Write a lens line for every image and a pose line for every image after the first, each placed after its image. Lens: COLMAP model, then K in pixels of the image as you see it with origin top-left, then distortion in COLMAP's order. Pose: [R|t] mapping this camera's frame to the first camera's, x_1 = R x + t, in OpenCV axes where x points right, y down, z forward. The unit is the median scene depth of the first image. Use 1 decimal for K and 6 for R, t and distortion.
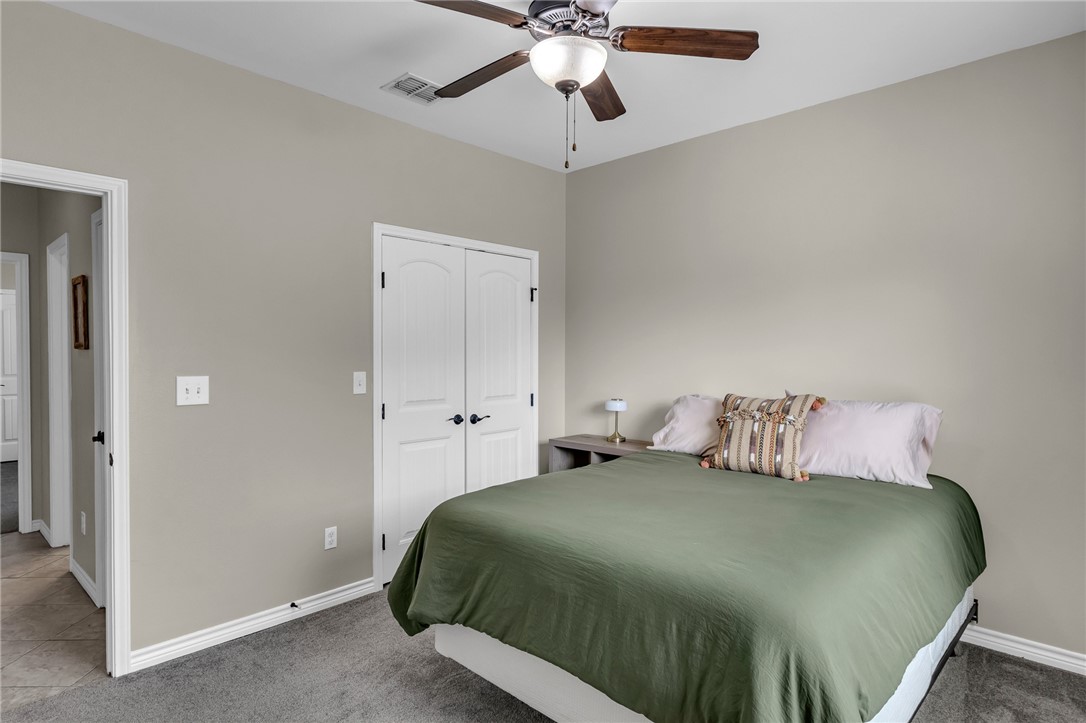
lens RADIAL K [[590.2, 0, 546.5], [0, 590.2, 347.3], [0, 0, 1]] dist [0.001727, 0.000194]
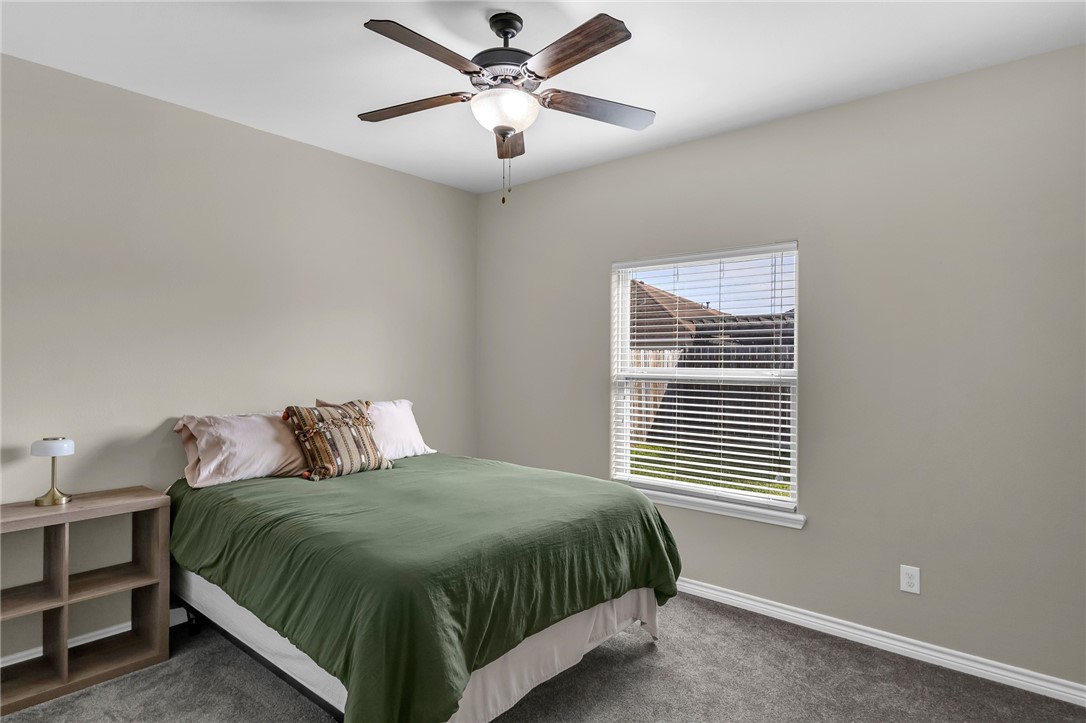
lens RADIAL K [[590.2, 0, 546.5], [0, 590.2, 347.3], [0, 0, 1]] dist [0.001727, 0.000194]
pose [[-0.054170, 0.022074, 0.998288, -0.773620], [-0.011019, 0.999682, -0.022703, -0.003410], [-0.998471, -0.012230, -0.053910, 0.690109]]
